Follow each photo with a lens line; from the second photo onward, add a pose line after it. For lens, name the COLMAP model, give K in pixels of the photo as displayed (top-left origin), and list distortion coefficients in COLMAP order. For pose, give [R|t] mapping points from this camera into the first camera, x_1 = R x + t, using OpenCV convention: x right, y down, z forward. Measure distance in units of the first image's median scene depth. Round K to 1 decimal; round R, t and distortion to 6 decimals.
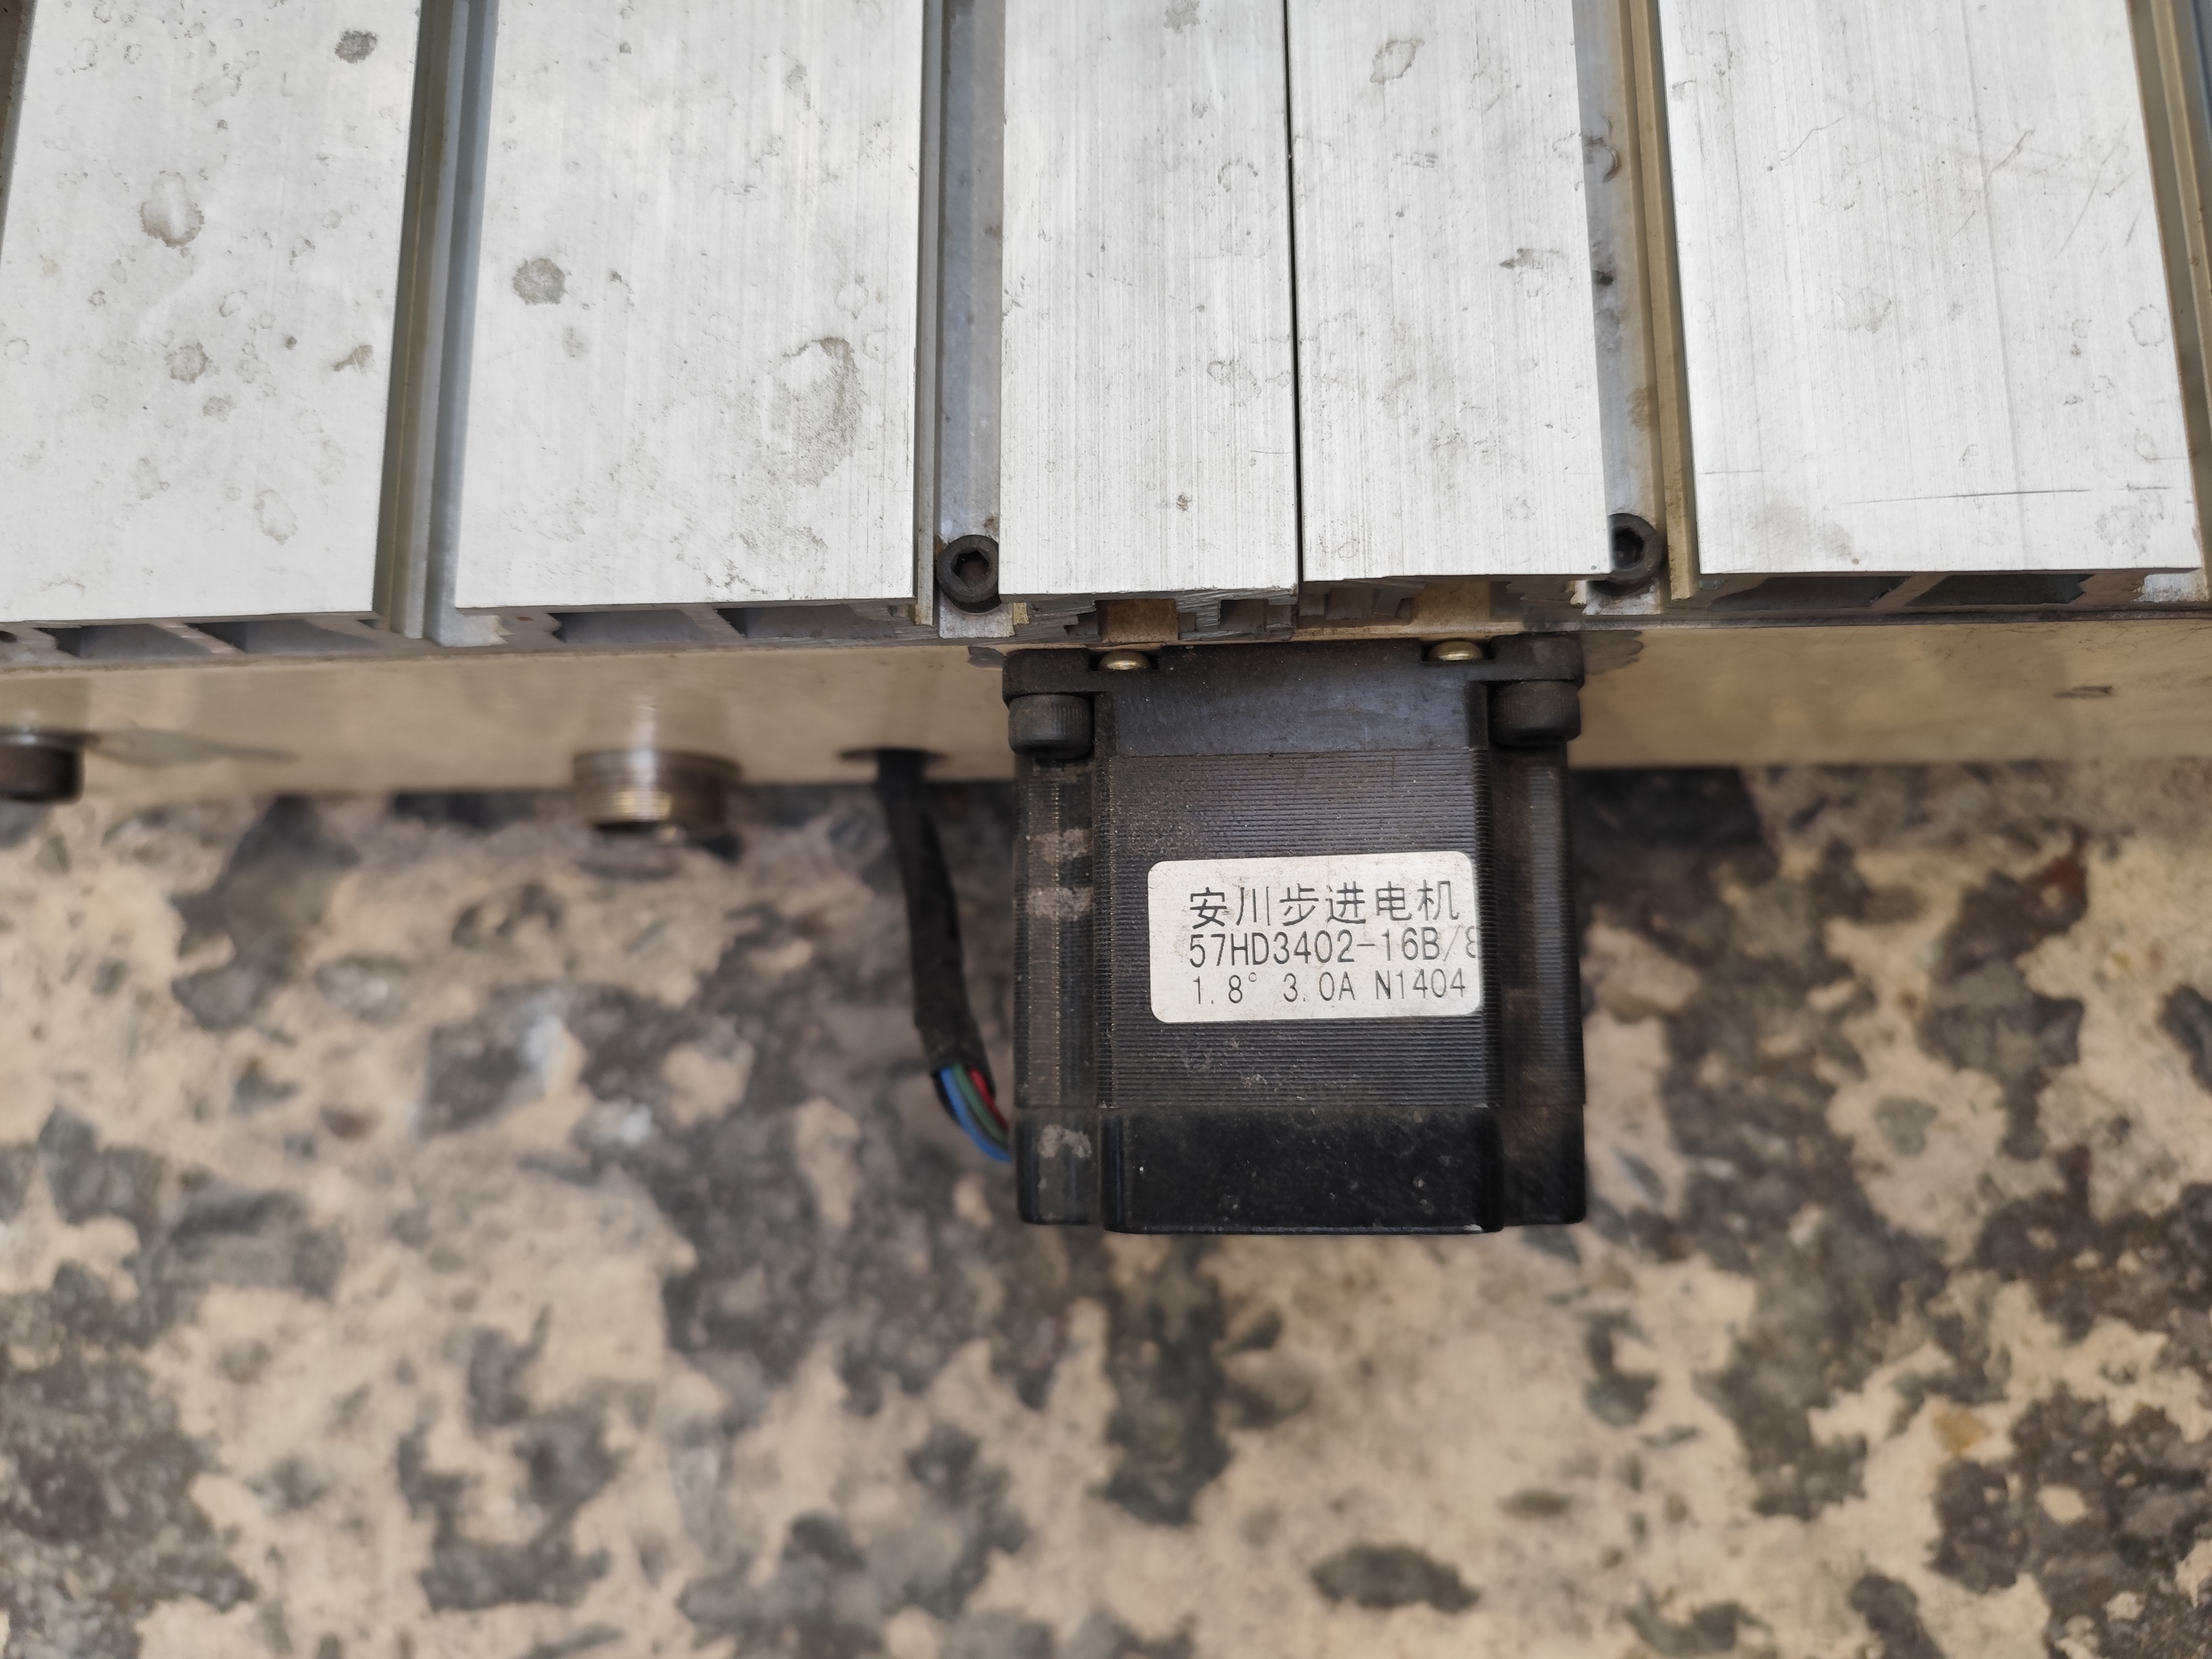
lens RADIAL K [[1516.5, 0, 1106.0], [0, 1516.5, 829.5], [0, 0, 1]] dist [-0.037004, -0.002934]
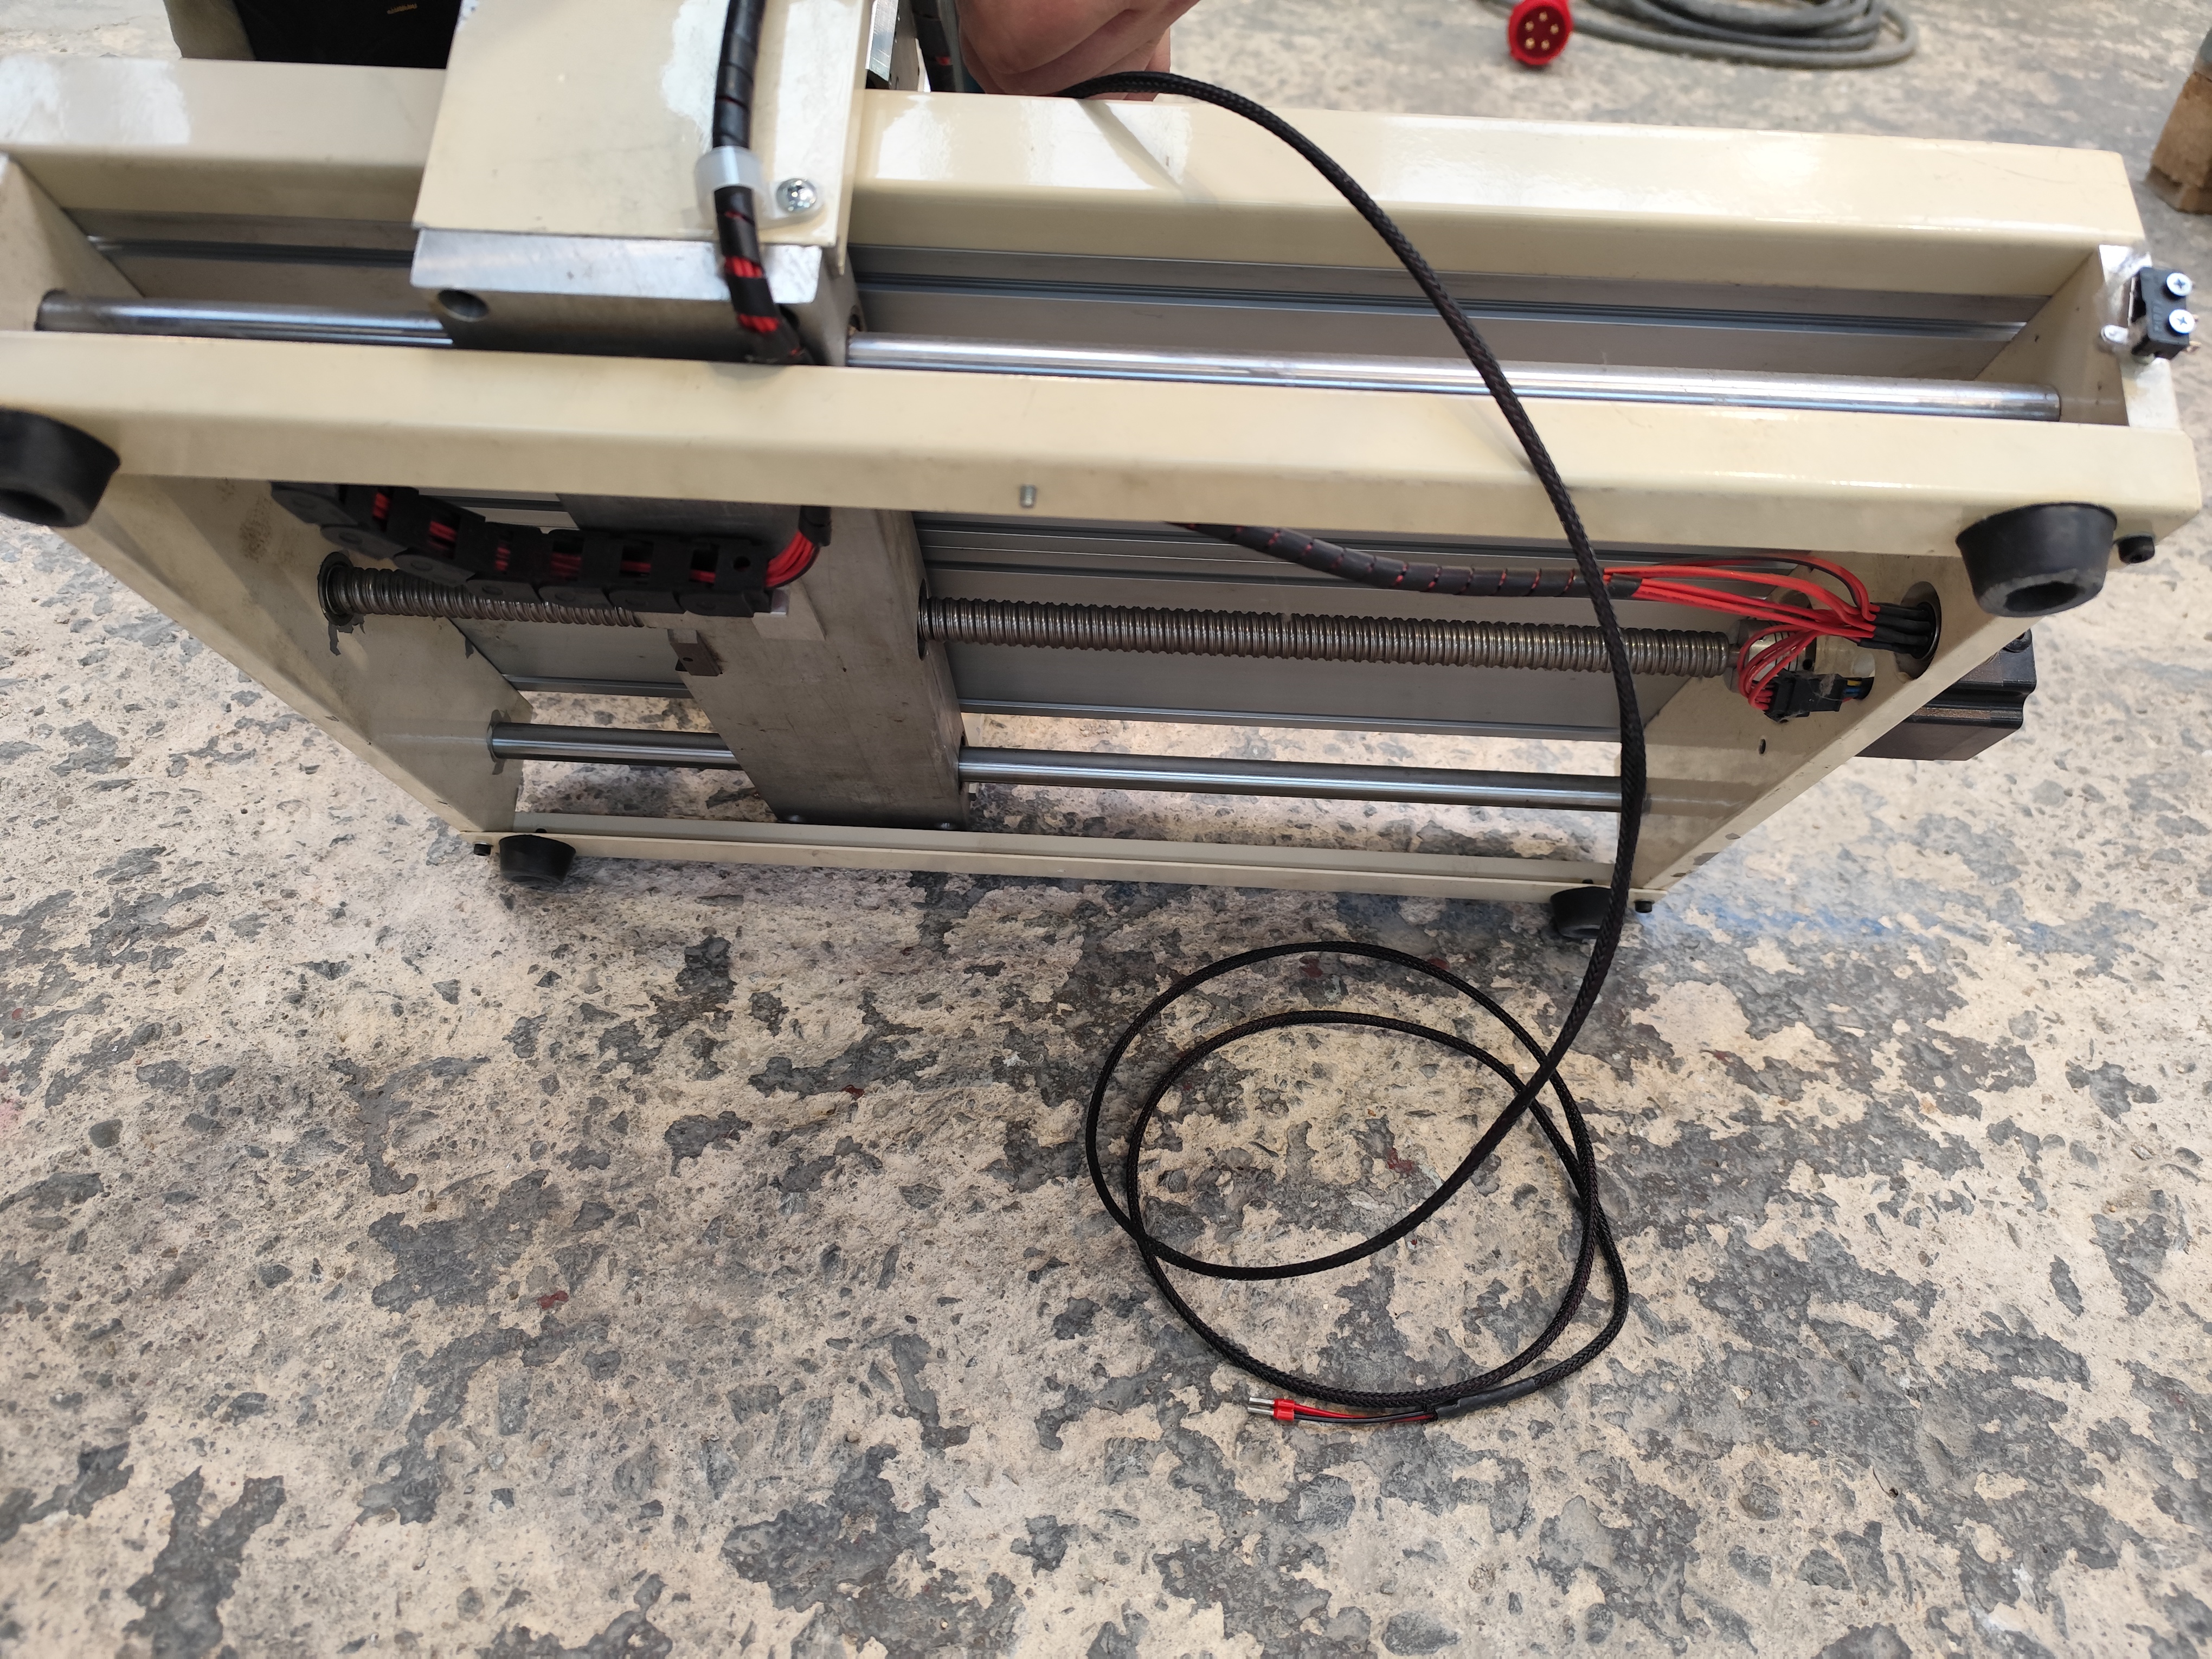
lens RADIAL K [[1530.2, 0, 1106.0], [0, 1530.2, 829.5], [0, 0, 1]] dist [0.020484, -0.030996]
pose [[0.038216, -0.582983, 0.811585, -1.512425], [0.983410, 0.166067, 0.072983, -1.398845], [-0.177325, 0.795331, 0.579658, -0.821420]]
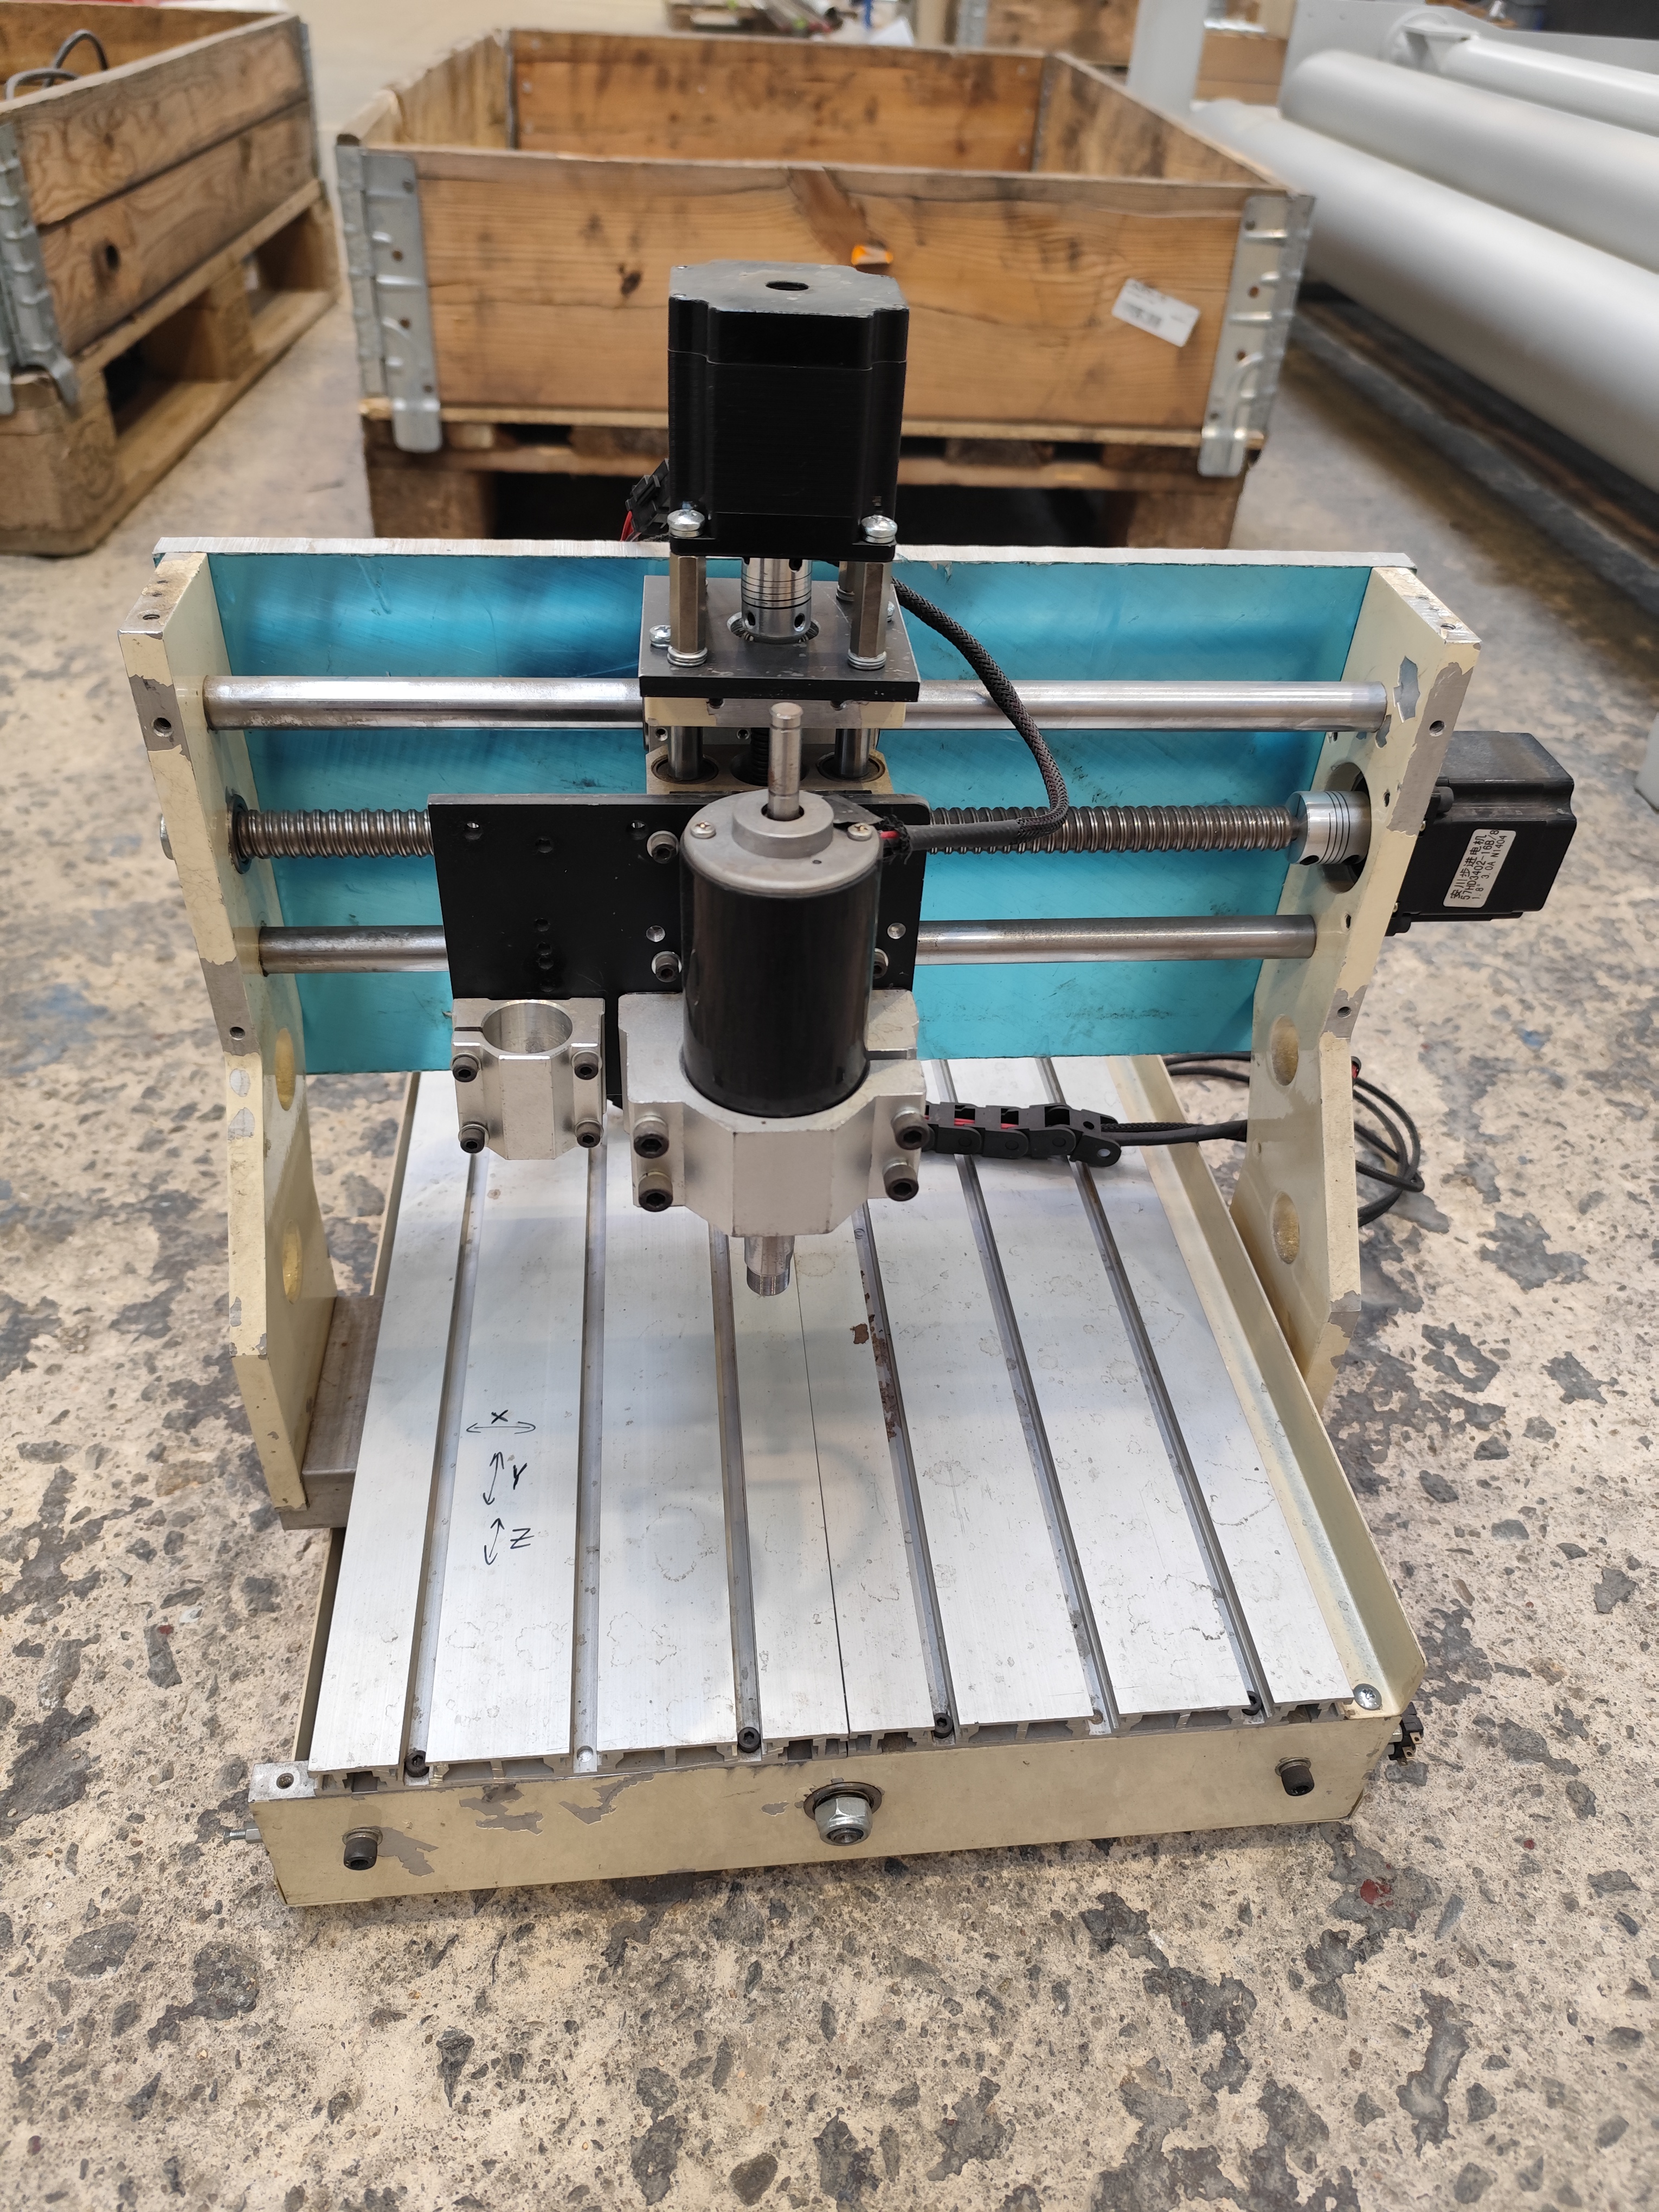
lens RADIAL K [[1530.2, 0, 821.3], [0, 1530.2, 1112.9], [0, 0, 1]] dist [0.020484, -0.030996]
pose [[-0.995087, 0.084125, -0.052209, 0.147448], [-0.088775, -0.524638, 0.846684, -3.842141], [0.043837, 0.847159, 0.529528, -0.955331]]
